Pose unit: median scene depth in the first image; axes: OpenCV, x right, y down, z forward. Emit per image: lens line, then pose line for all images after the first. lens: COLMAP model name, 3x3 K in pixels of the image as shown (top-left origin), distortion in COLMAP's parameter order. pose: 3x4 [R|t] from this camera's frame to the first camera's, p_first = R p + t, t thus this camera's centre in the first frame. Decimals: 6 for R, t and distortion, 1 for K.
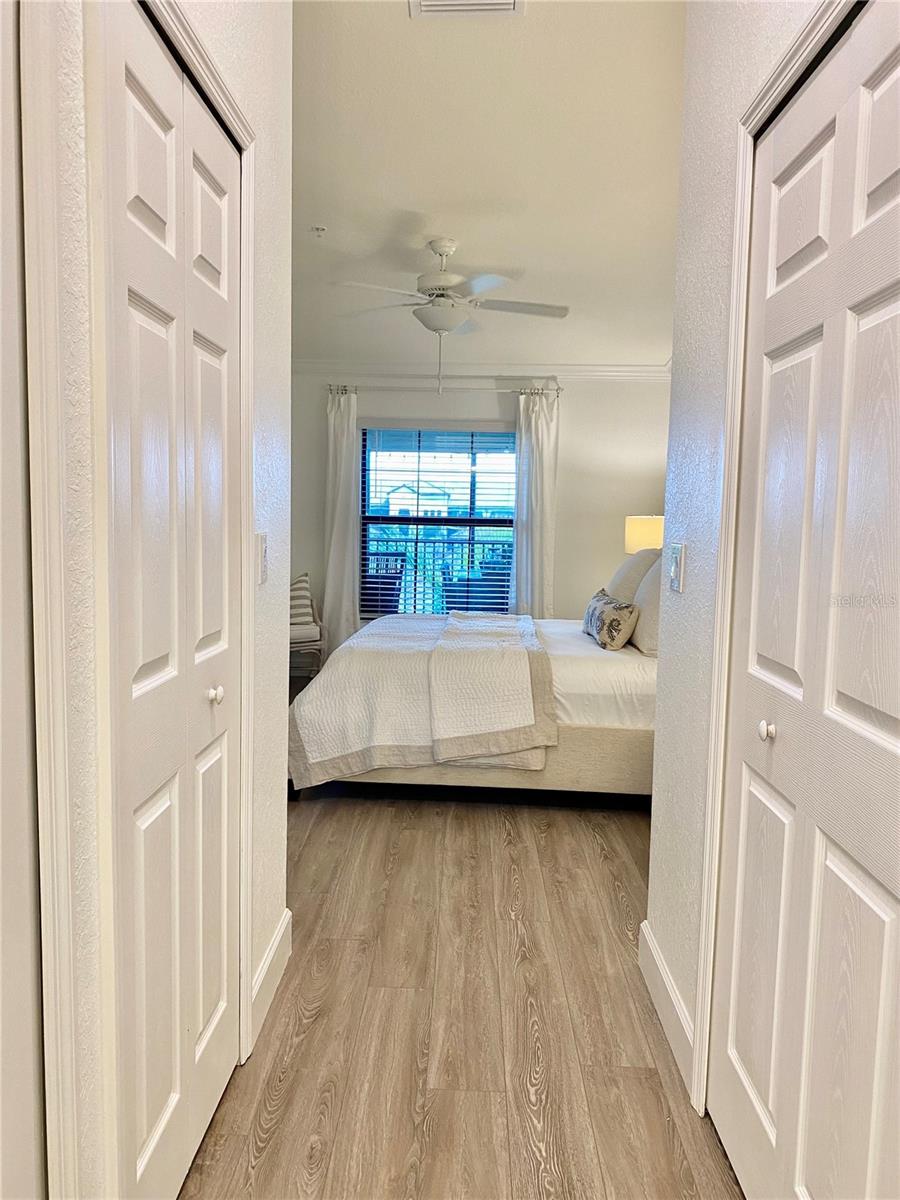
lens RADIAL K [[923.7, 0, 450.0], [0, 923.7, 600.0], [0, 0, 1]] dist [0.007897, 0.003305]
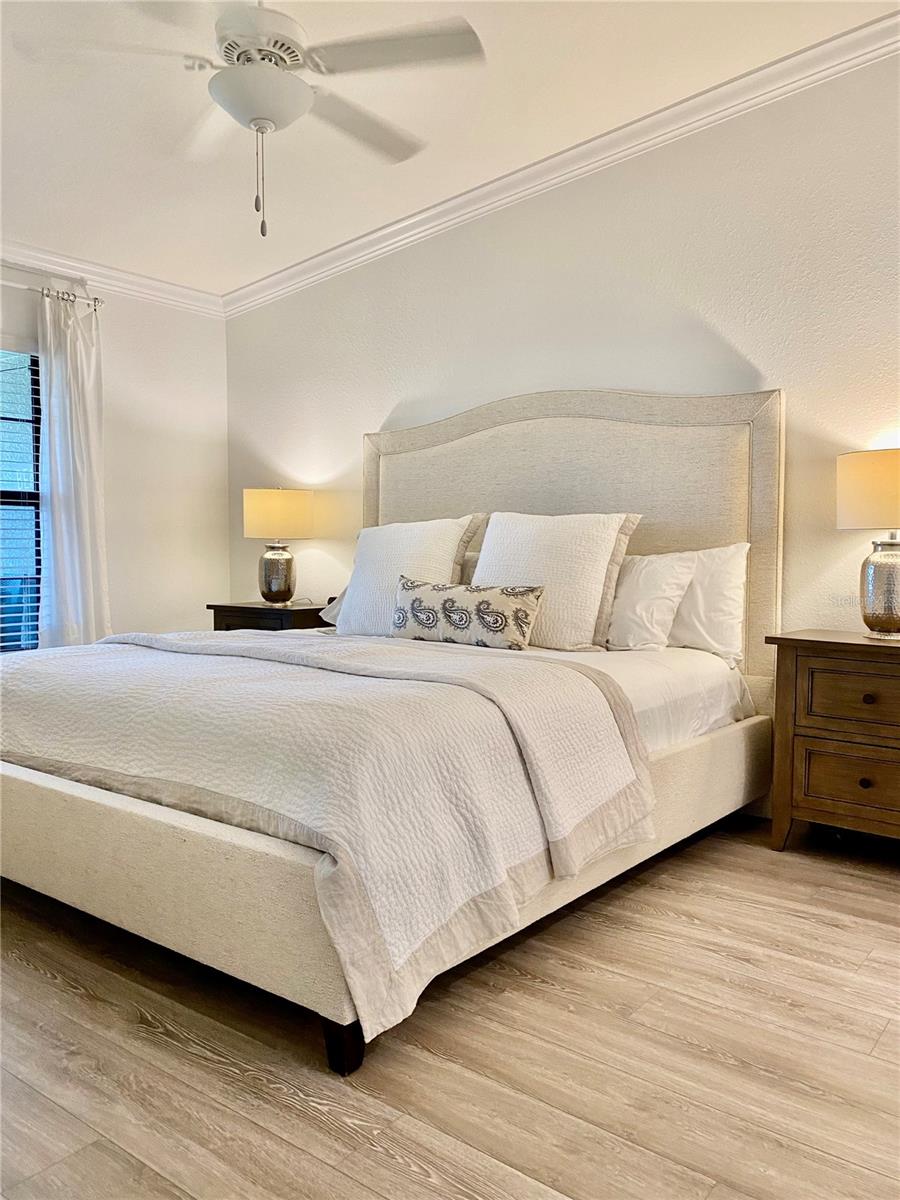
lens RADIAL K [[923.7, 0, 450.0], [0, 923.7, 600.0], [0, 0, 1]] dist [0.007897, 0.003305]
pose [[0.591545, -0.068051, 0.803395, -0.502944], [0.089029, 0.995852, 0.018800, -0.005002], [-0.801341, 0.060404, 0.595150, 0.736089]]
